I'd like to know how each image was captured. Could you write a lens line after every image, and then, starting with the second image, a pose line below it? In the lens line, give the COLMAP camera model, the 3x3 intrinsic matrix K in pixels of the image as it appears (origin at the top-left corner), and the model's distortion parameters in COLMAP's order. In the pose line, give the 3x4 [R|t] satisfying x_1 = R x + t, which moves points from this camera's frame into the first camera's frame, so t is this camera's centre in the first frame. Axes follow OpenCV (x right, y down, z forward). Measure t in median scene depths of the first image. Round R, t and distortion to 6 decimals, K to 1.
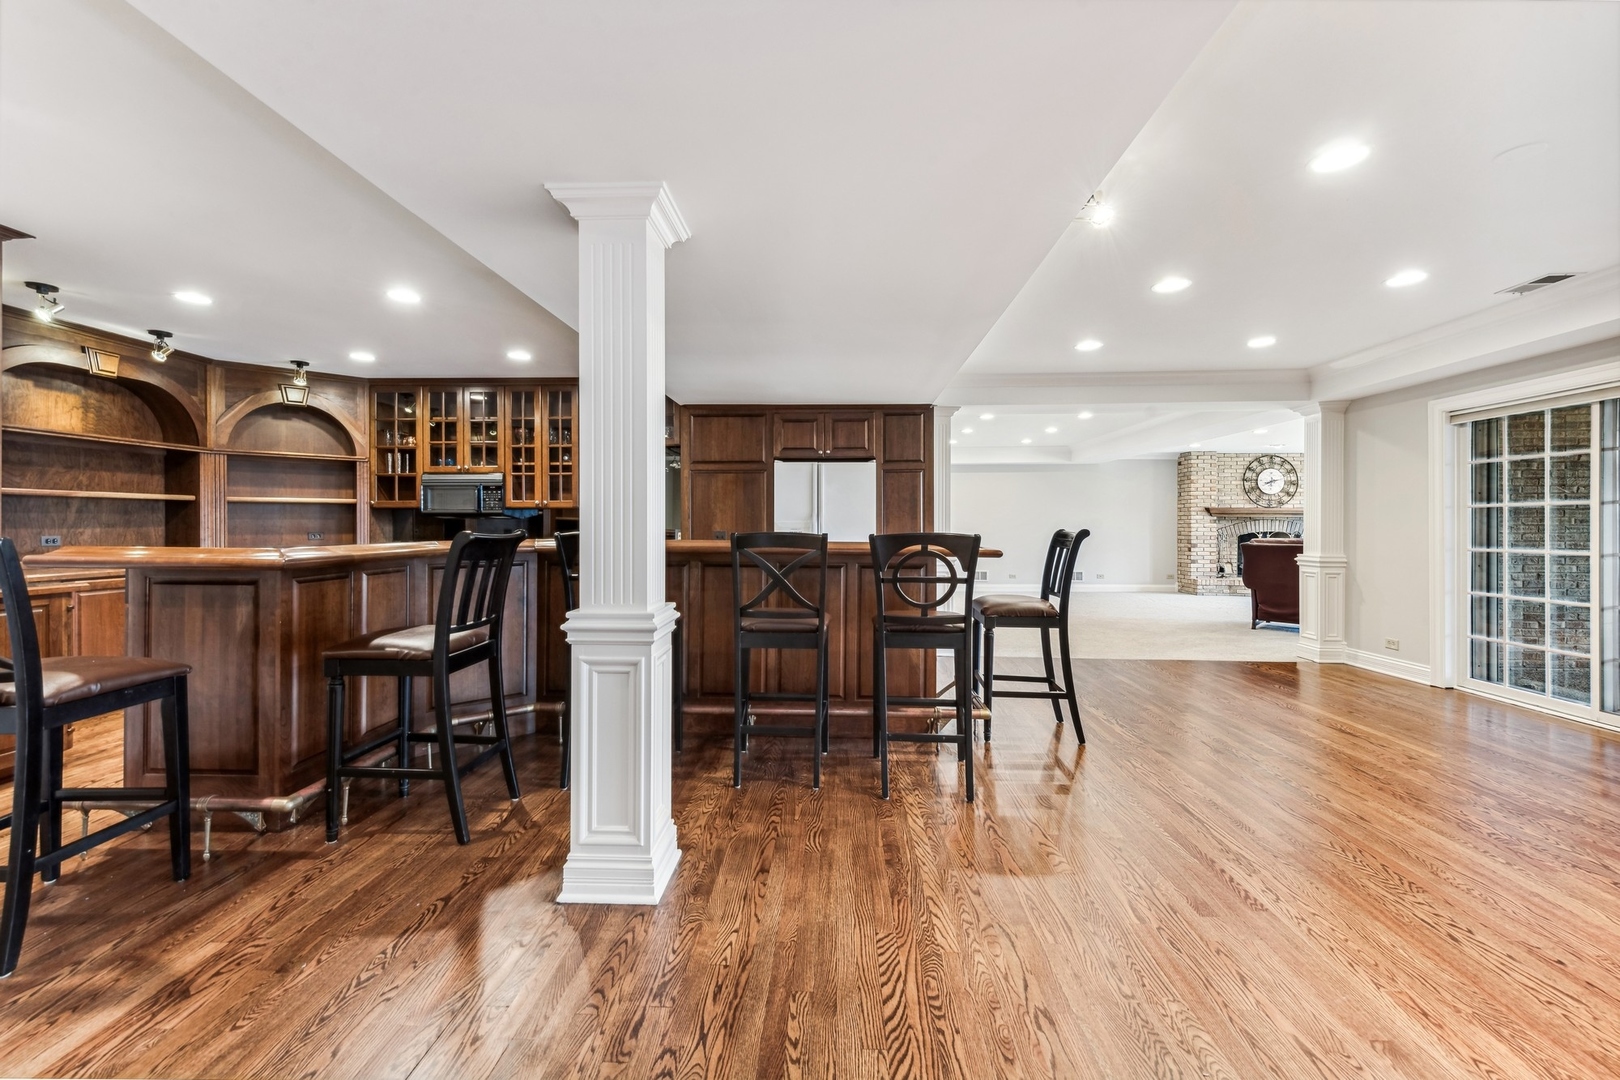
lens RADIAL K [[669.3, 0, 809.1], [0, 669.3, 528.7], [0, 0, 1]] dist [-0.000251, -0.000038]
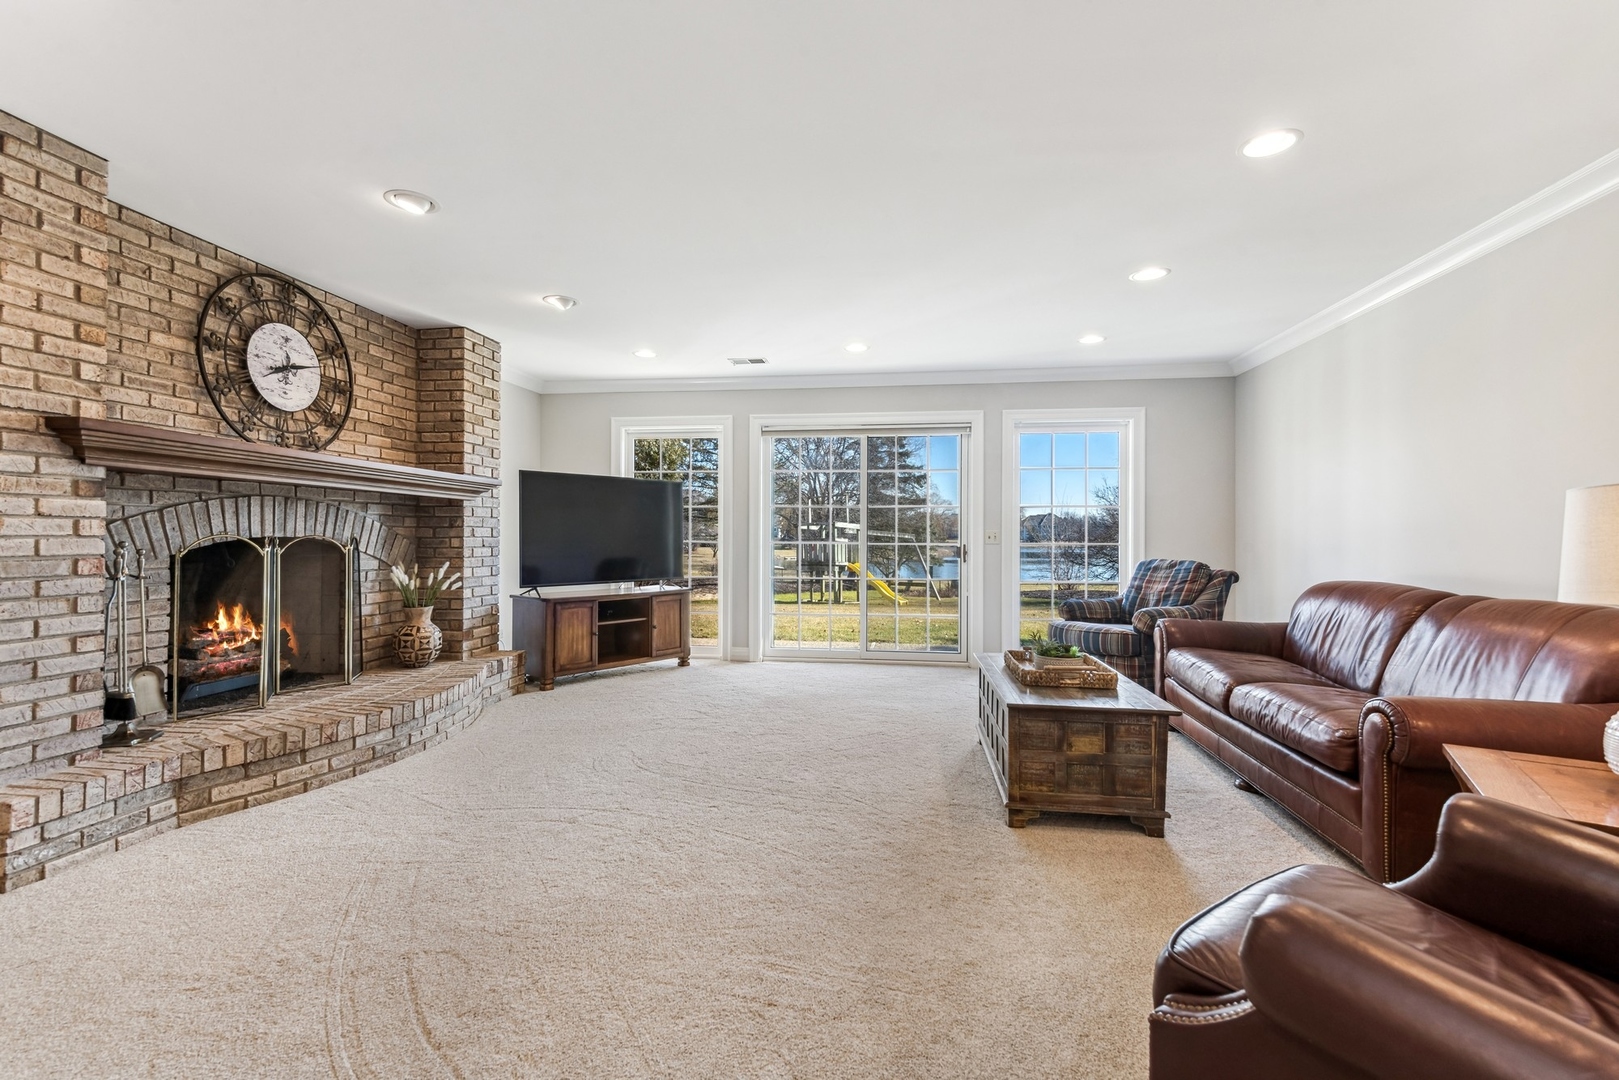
lens RADIAL K [[733.9, 0, 806.8], [0, 733.9, 536.4], [0, 0, 1]] dist [-0.002741, -0.000240]
pose [[0.097728, 0.002070, 0.995211, 0.390605], [0.000411, 0.999998, -0.002120, 0.004637], [-0.995213, 0.000616, 0.097727, 0.738411]]
